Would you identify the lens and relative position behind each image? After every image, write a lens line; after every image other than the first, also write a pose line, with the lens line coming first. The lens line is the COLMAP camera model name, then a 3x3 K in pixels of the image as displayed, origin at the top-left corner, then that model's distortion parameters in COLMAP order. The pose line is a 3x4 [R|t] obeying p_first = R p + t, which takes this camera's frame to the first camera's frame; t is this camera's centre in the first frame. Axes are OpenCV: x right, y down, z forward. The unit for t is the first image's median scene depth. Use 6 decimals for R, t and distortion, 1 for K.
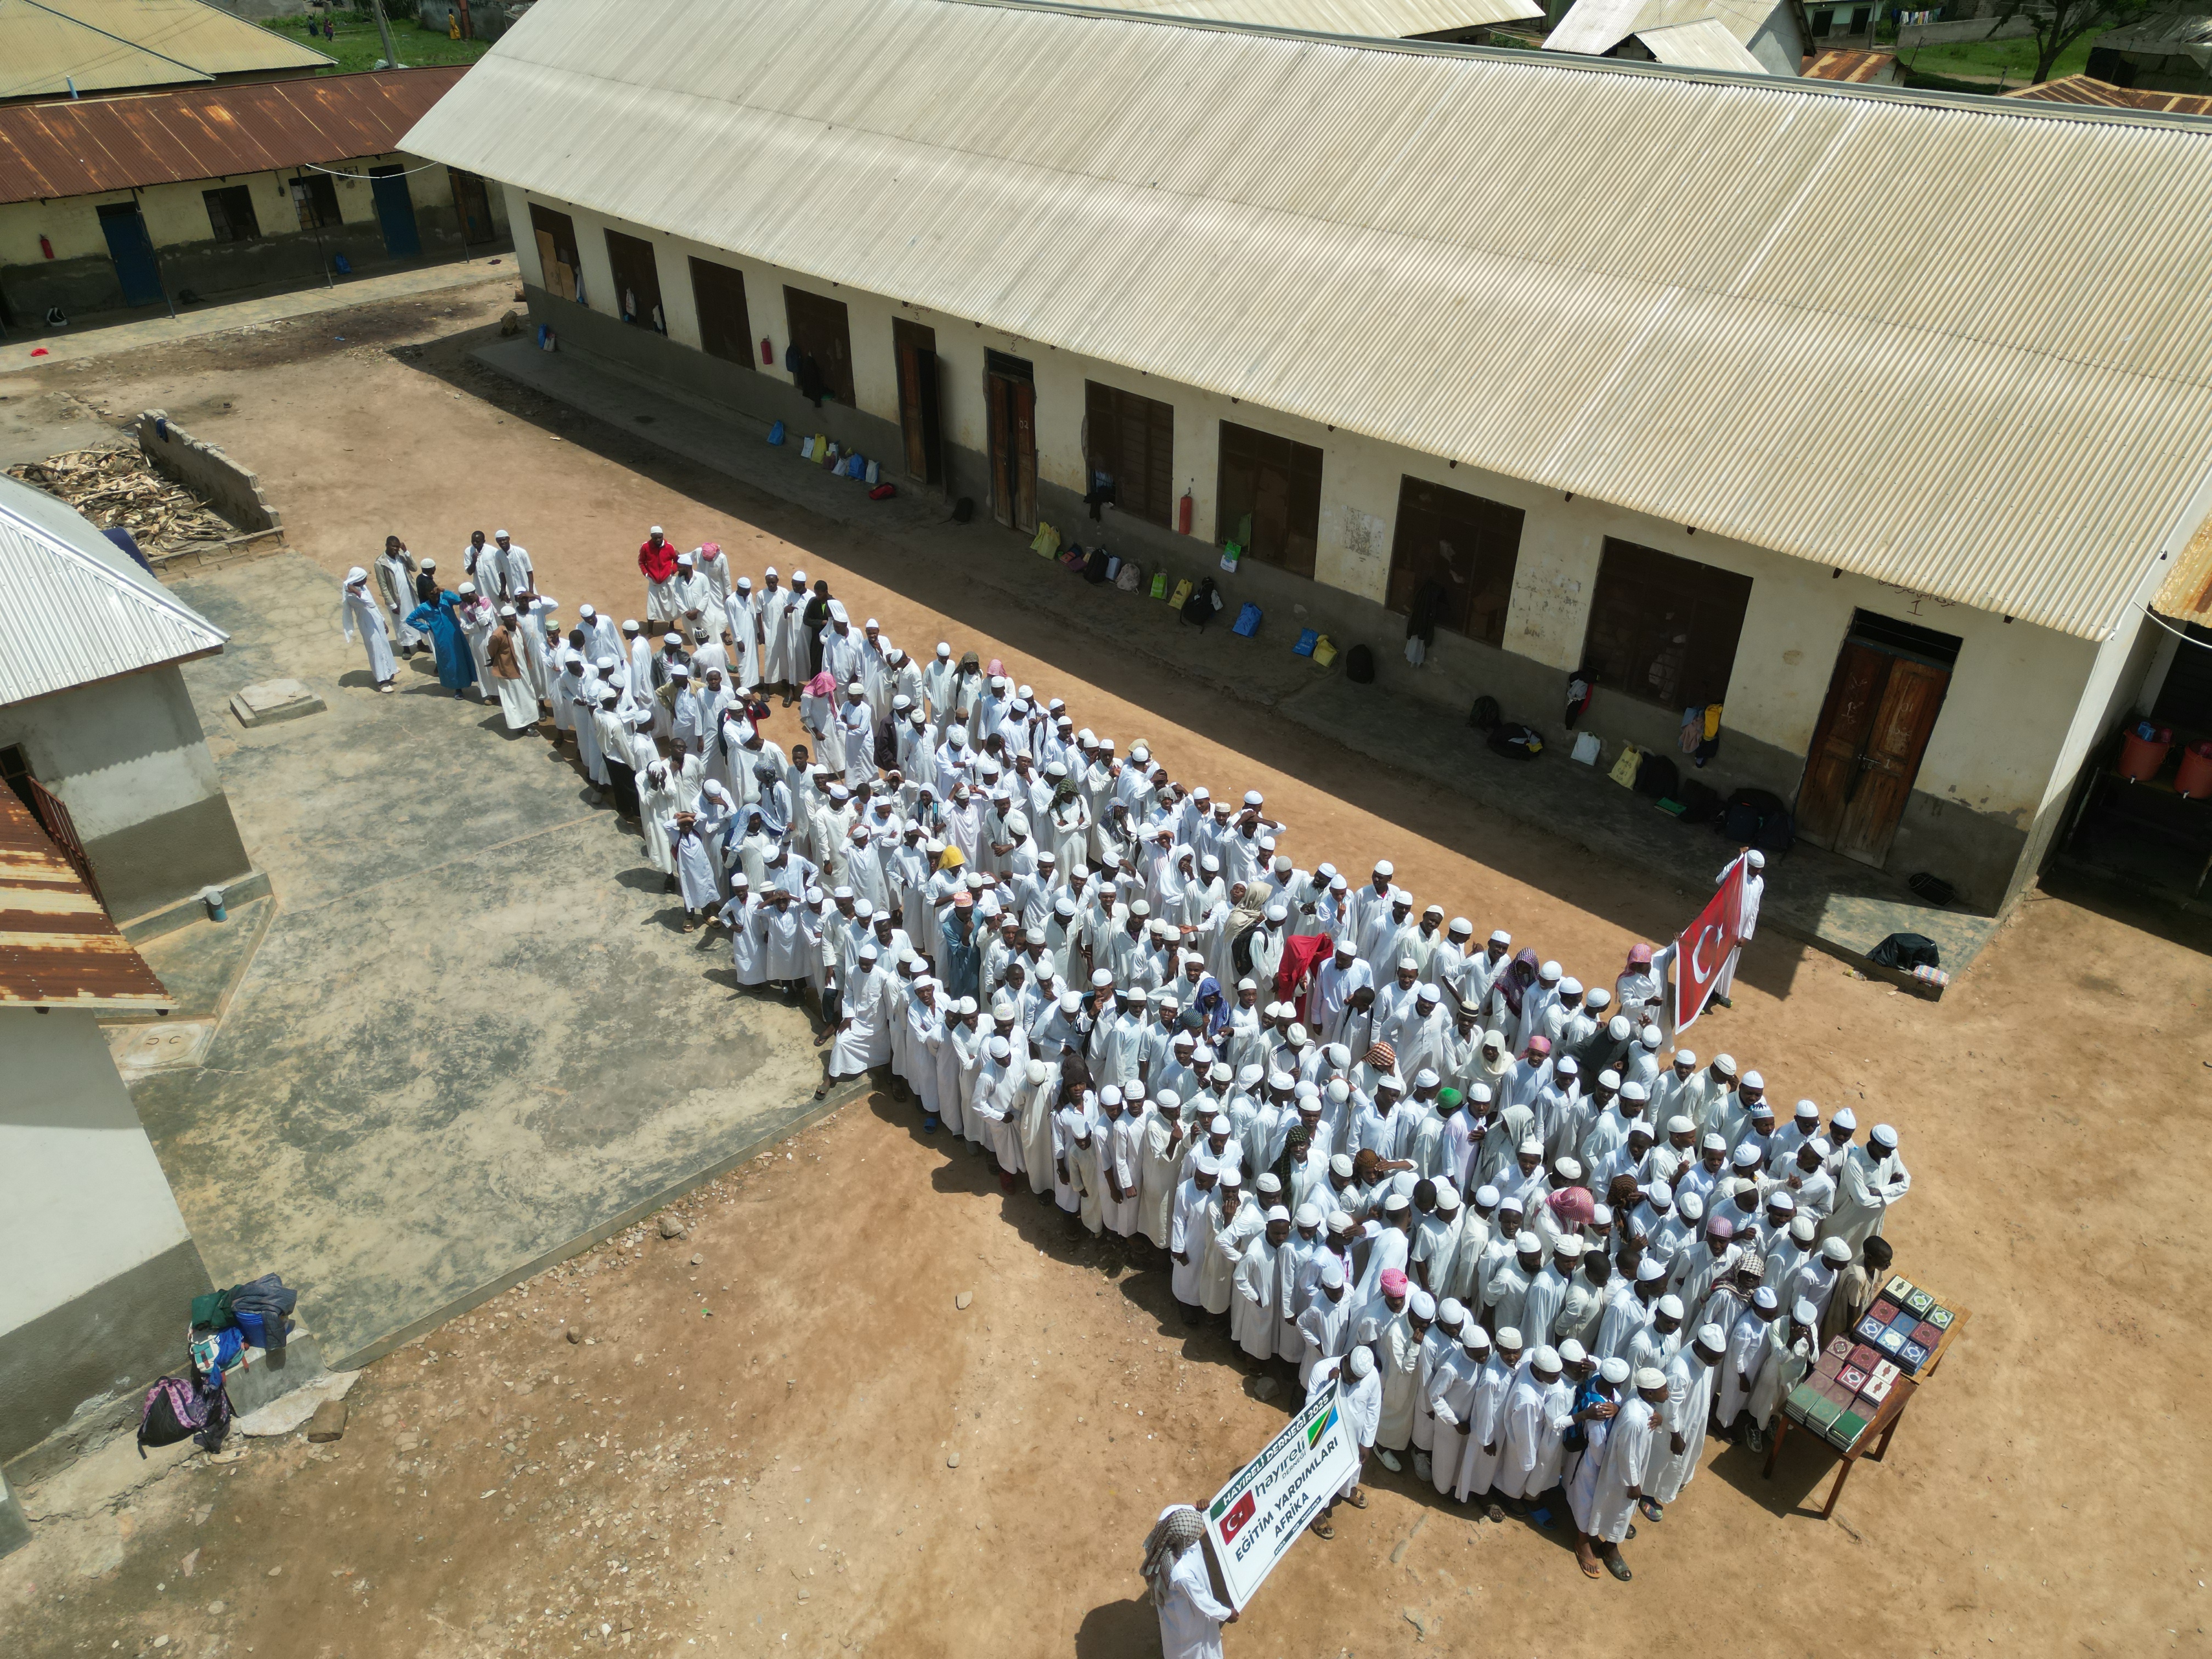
lens RADIAL K [[1553.7, 0, 1105.2], [0, 1553.7, 823.0], [0, 0, 1]] dist [0.065424, -0.063957]
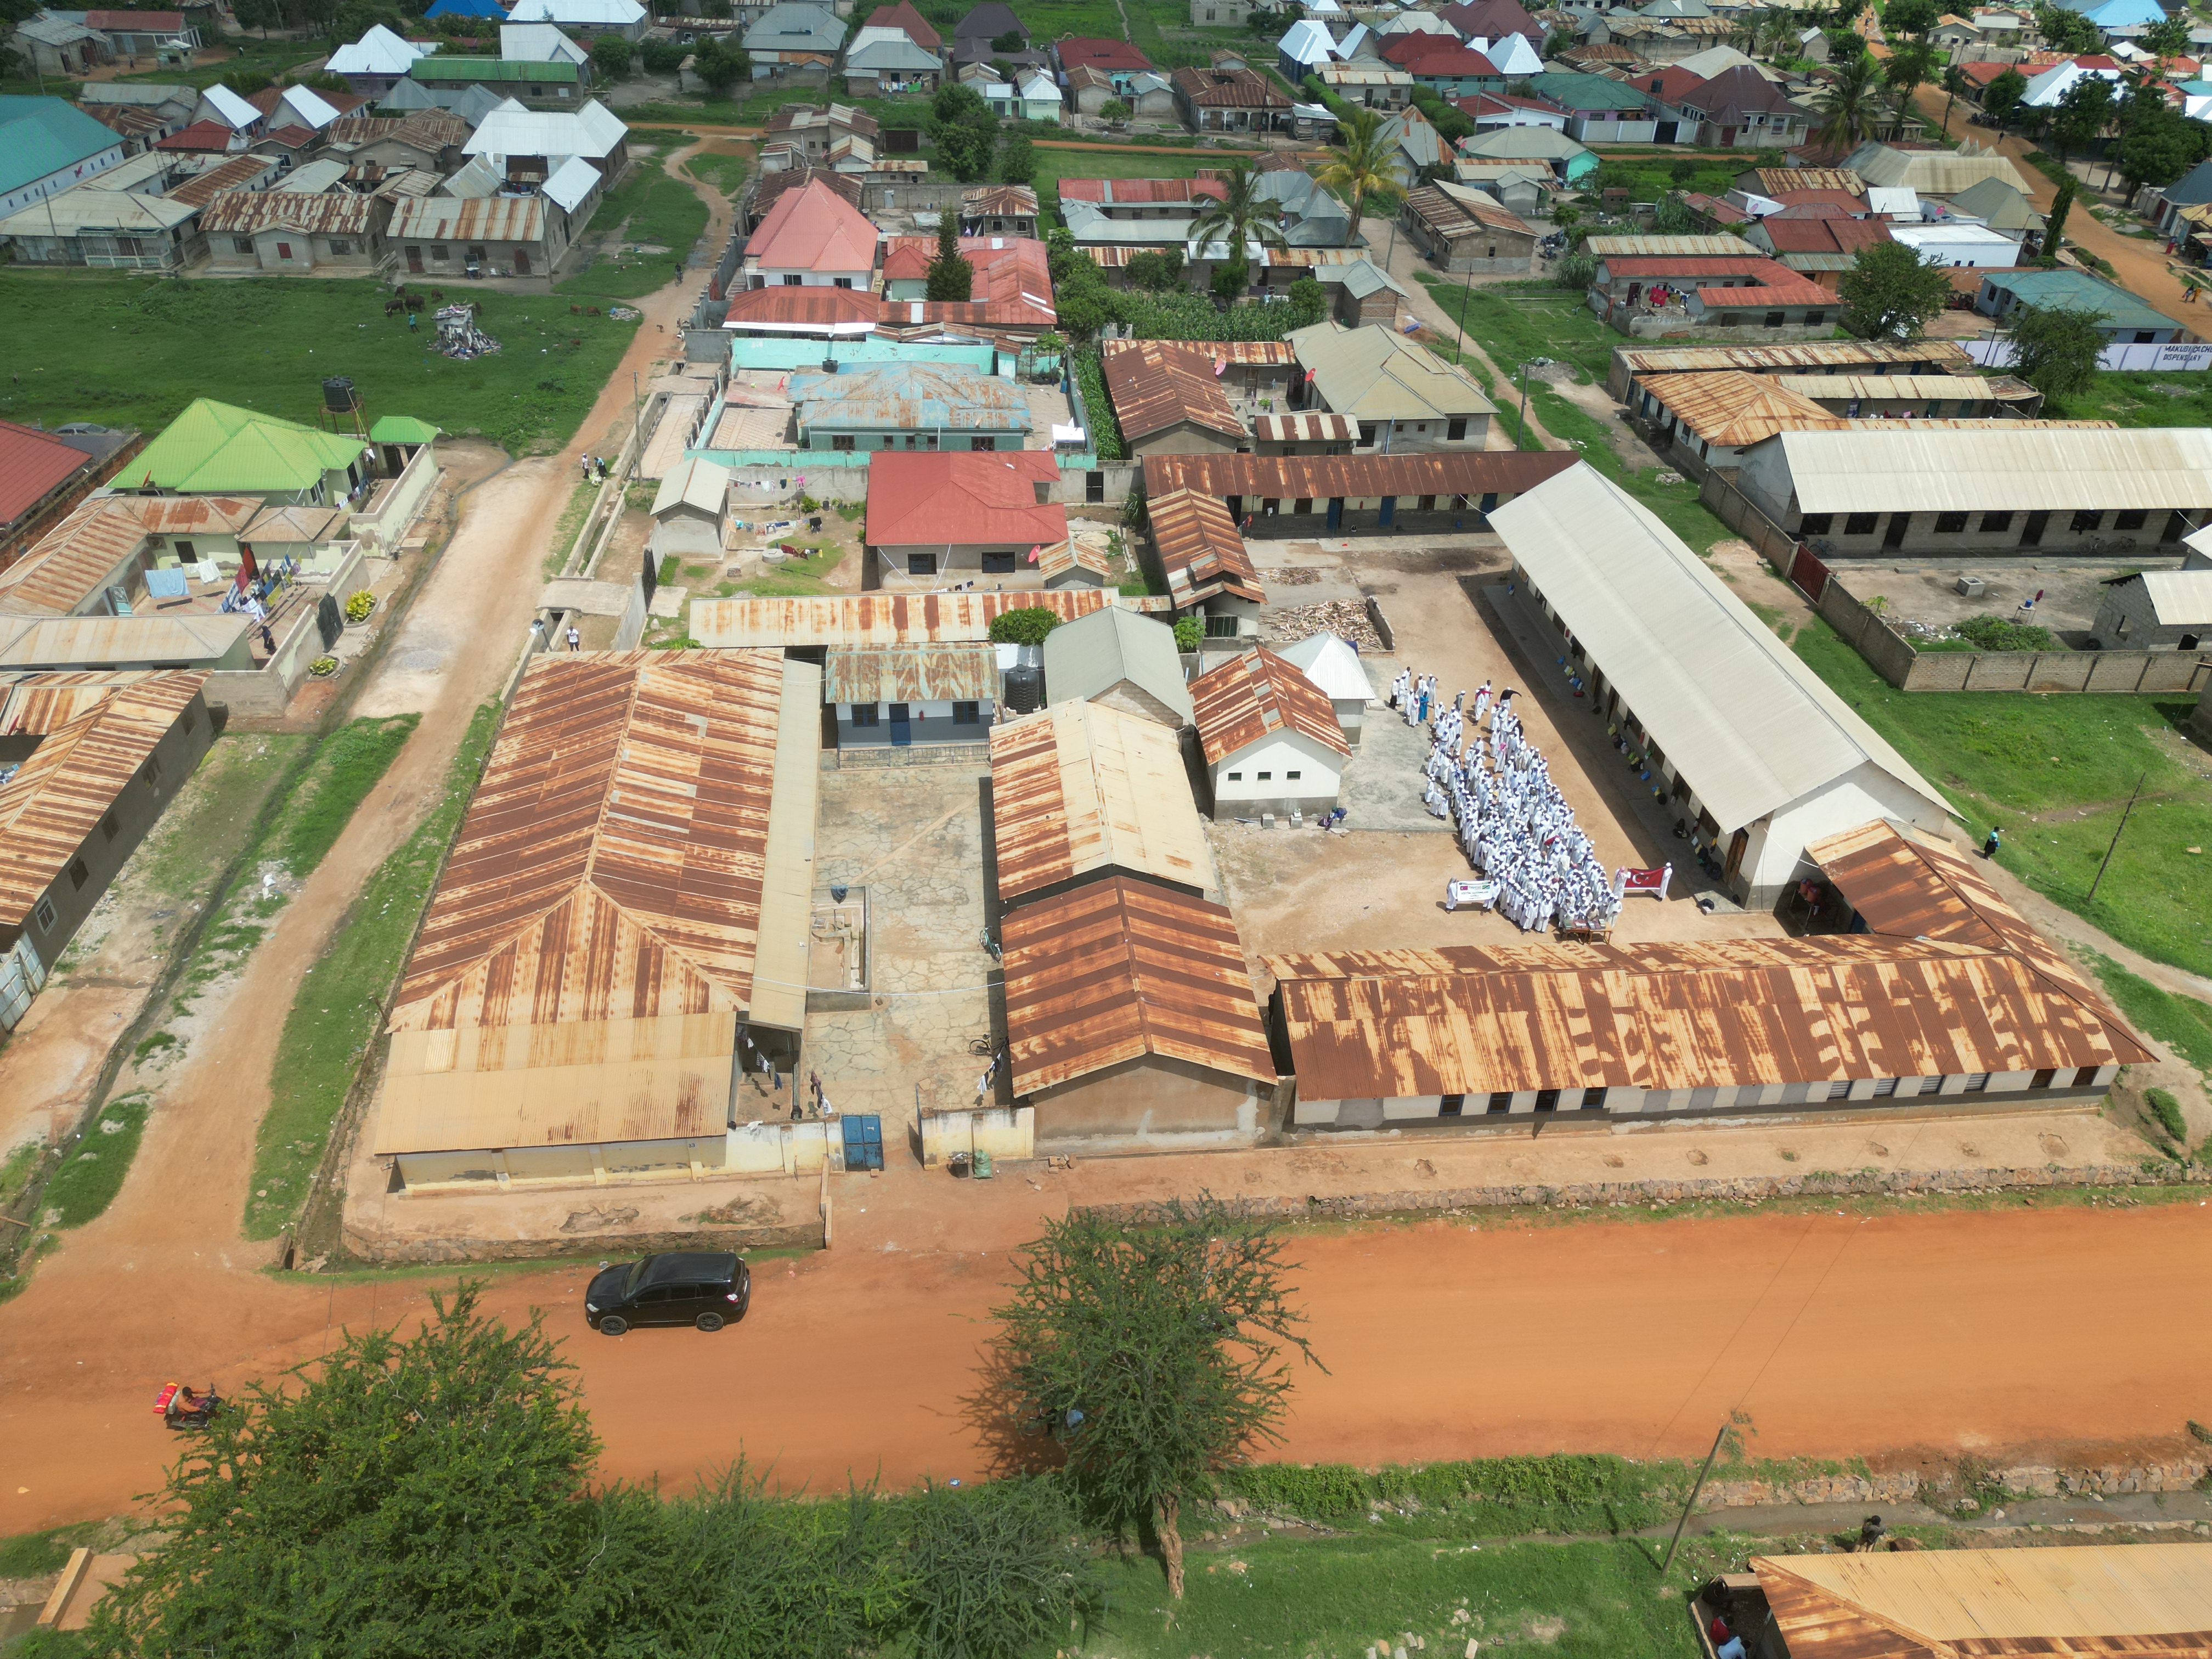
lens RADIAL K [[1553.7, 0, 1105.2], [0, 1553.7, 823.0], [0, 0, 1]] dist [0.065424, -0.063957]
pose [[0.762202, 0.367234, -0.533092, 1.341145], [-0.366035, 0.923718, 0.112979, 0.002197], [0.533916, 0.109017, 0.838480, -3.052097]]
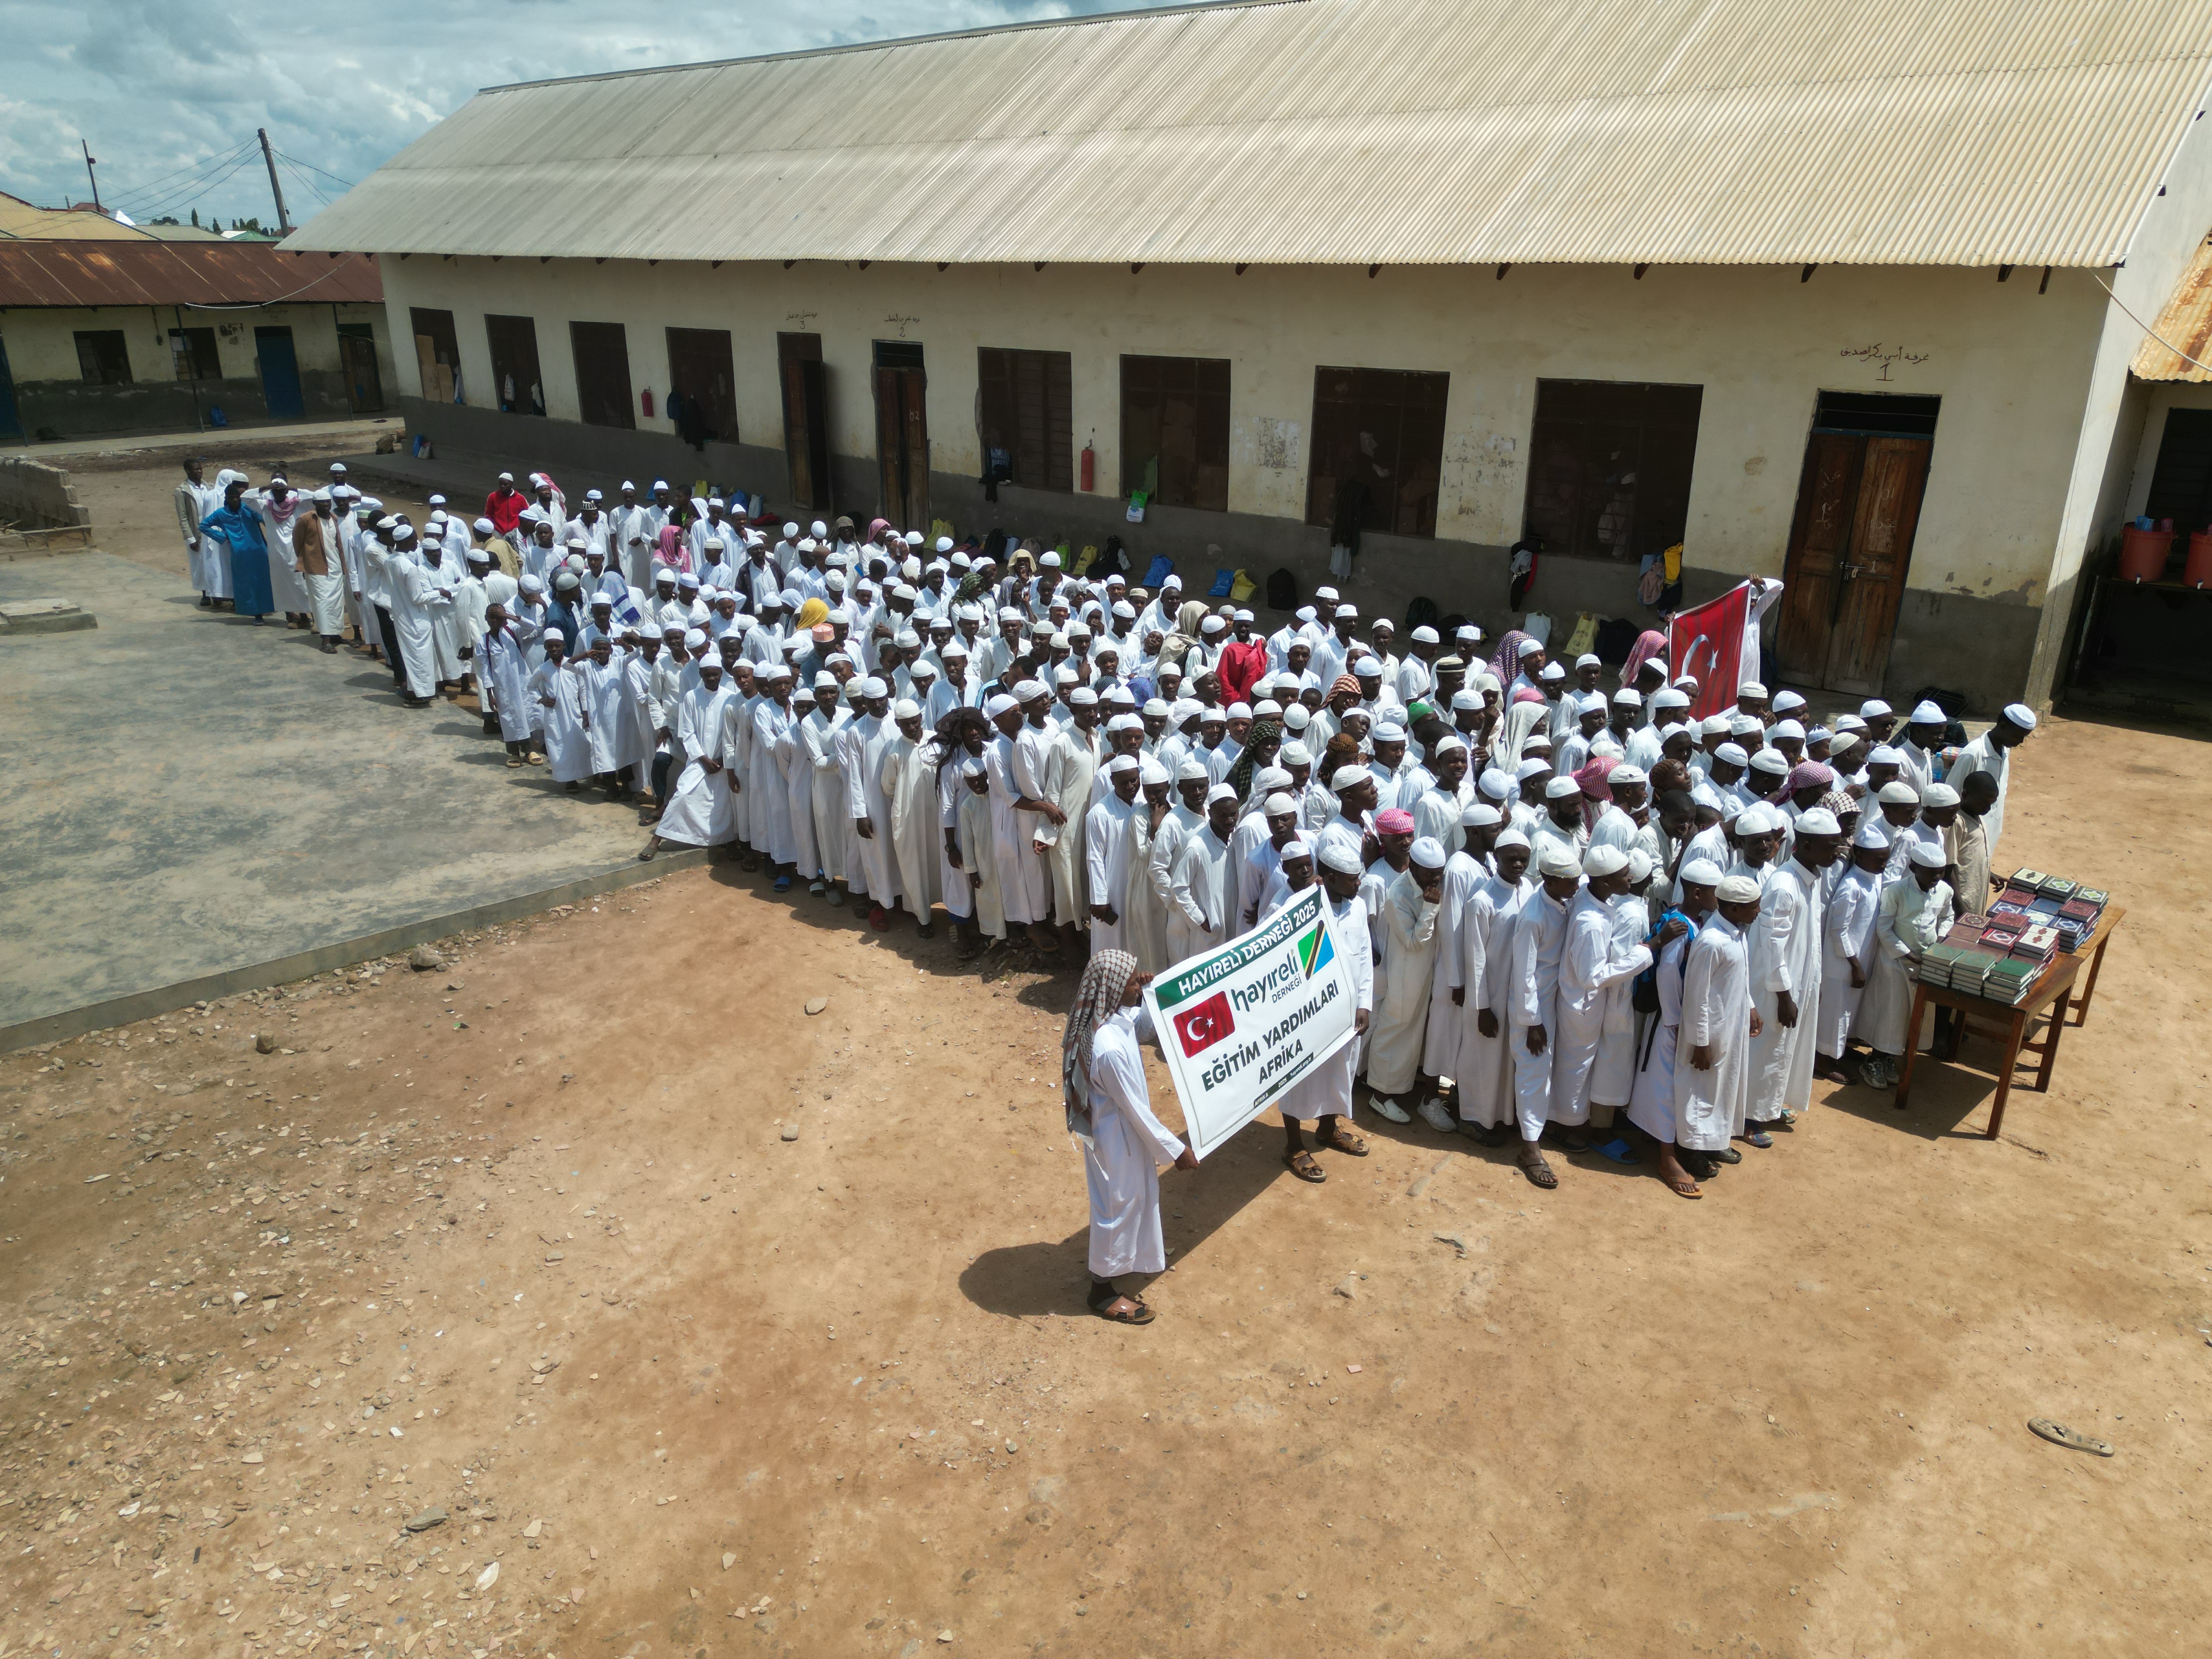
lens RADIAL K [[1553.7, 0, 1105.2], [0, 1553.7, 823.0], [0, 0, 1]] dist [0.065424, -0.063957]
pose [[0.998119, -0.019033, 0.058282, 0.005139], [0.031458, 0.974911, -0.220361, 0.294474], [-0.052626, 0.221780, 0.973676, 0.185148]]
